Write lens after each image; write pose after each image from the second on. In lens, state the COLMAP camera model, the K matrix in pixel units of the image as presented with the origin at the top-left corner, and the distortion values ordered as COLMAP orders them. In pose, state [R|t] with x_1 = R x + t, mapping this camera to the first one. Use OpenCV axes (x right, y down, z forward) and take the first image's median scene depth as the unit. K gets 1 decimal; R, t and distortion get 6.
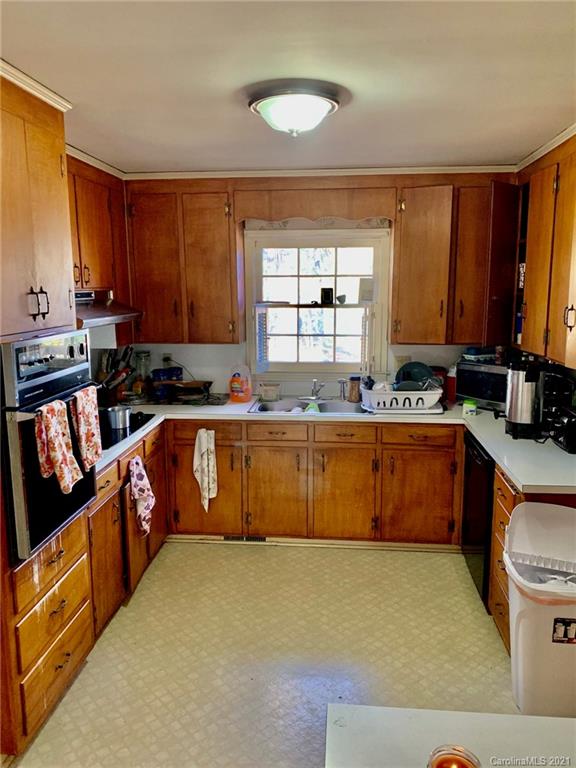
lens RADIAL K [[591.8, 0, 288.0], [0, 591.8, 384.0], [0, 0, 1]] dist [0.094804, -0.149582]
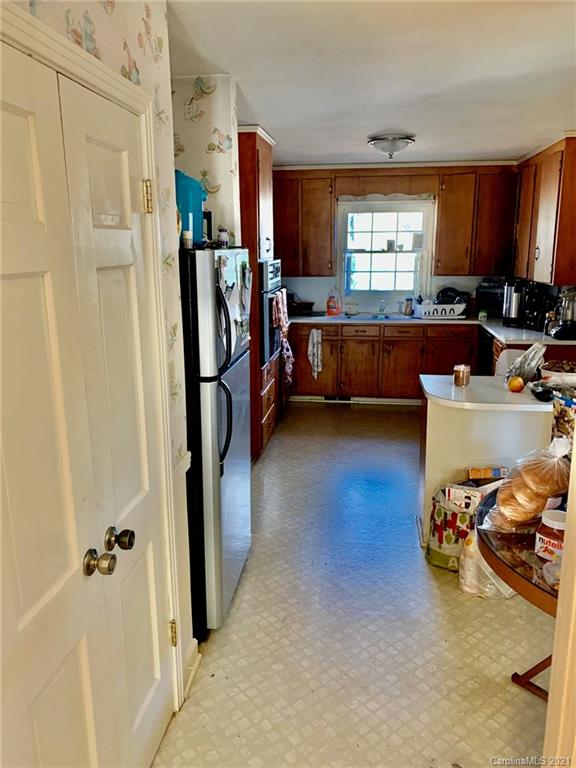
lens RADIAL K [[591.8, 0, 288.0], [0, 591.8, 384.0], [0, 0, 1]] dist [0.094804, -0.149582]
pose [[0.999009, 0.008716, -0.043638, -0.140251], [-0.005921, 0.997947, 0.063772, 0.120624], [0.044104, -0.063450, 0.997010, -0.606125]]
